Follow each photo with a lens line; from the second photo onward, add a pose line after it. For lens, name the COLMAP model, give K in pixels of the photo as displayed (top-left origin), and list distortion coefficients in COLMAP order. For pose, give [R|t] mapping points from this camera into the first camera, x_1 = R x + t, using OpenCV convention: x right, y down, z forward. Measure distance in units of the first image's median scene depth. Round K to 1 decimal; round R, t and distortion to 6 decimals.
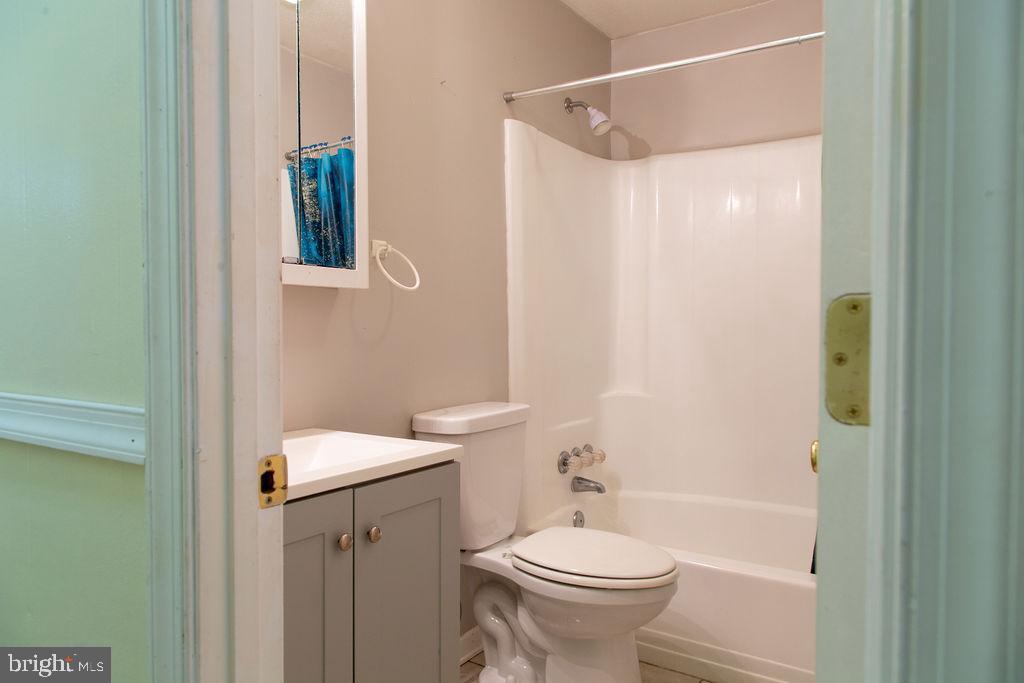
lens RADIAL K [[704.1, 0, 516.5], [0, 704.1, 341.9], [0, 0, 1]] dist [0.008668, -0.001139]
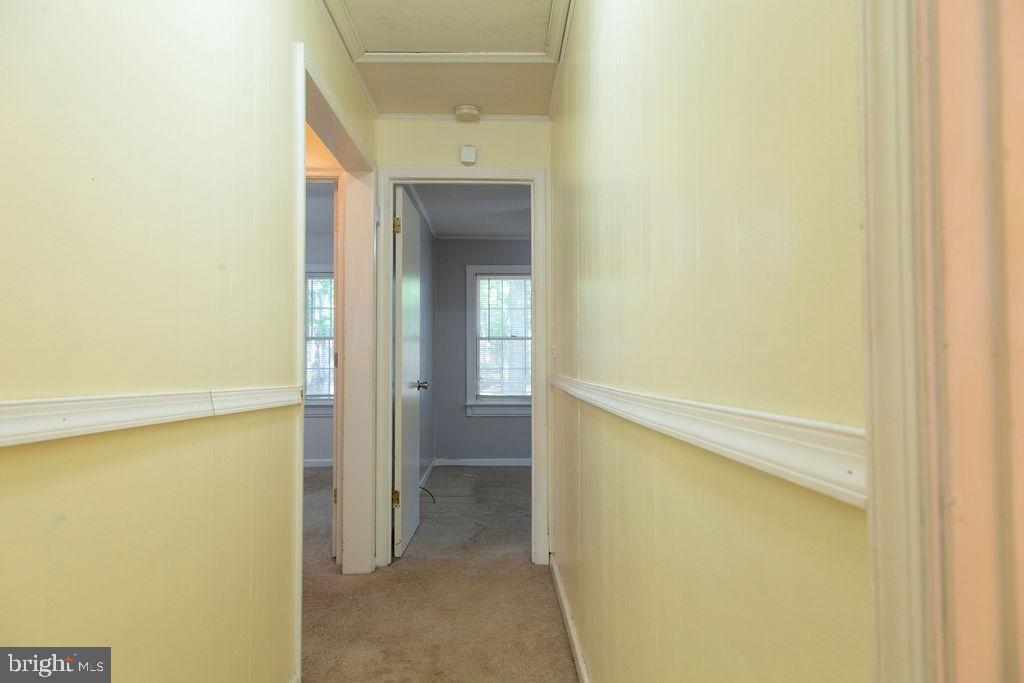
lens RADIAL K [[674.5, 0, 508.3], [0, 674.5, 345.0], [0, 0, 1]] dist [0.011113, 0.000258]
pose [[0.553237, -0.034697, -0.832301, -0.160564], [-0.022073, 0.998171, -0.056283, 0.058146], [0.832732, 0.049510, 0.551459, 0.330517]]
